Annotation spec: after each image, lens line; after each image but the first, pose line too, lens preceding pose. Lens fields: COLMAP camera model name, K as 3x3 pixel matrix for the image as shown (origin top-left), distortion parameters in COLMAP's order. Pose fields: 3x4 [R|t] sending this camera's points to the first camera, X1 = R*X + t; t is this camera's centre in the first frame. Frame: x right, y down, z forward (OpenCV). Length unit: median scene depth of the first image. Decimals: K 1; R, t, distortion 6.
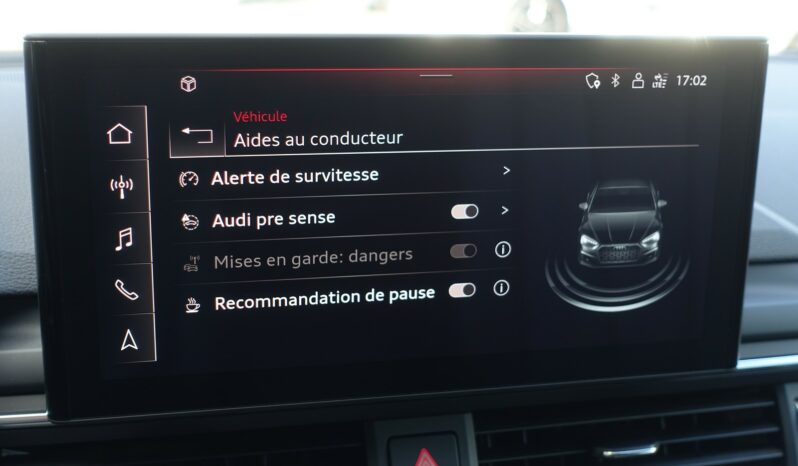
lens RADIAL K [[1094.1, 0, 402.3], [0, 1094.1, 231.7], [0, 0, 1]] dist [-0.050966, 0.000000]
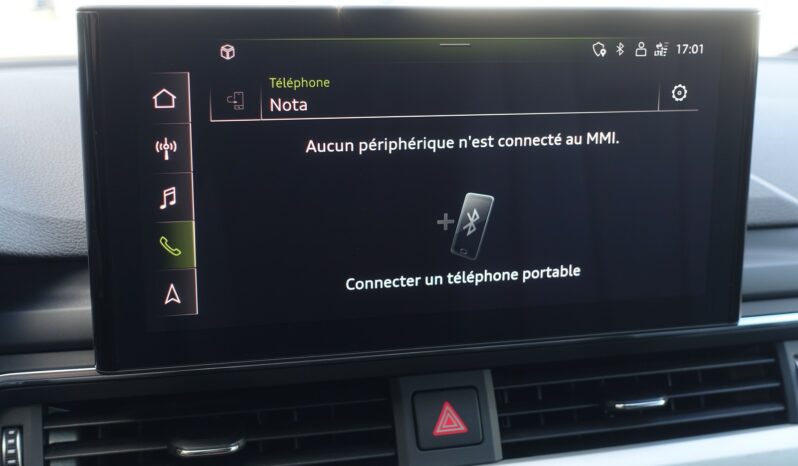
lens RADIAL K [[1094.1, 0, 398.7], [0, 1094.1, 233.4], [0, 0, 1]] dist [-0.050966, 0.000000]
pose [[0.999829, -0.016764, 0.007790, -0.034225], [0.016996, 0.999382, -0.030768, 0.072061], [-0.007269, 0.030895, 0.999496, -0.067827]]
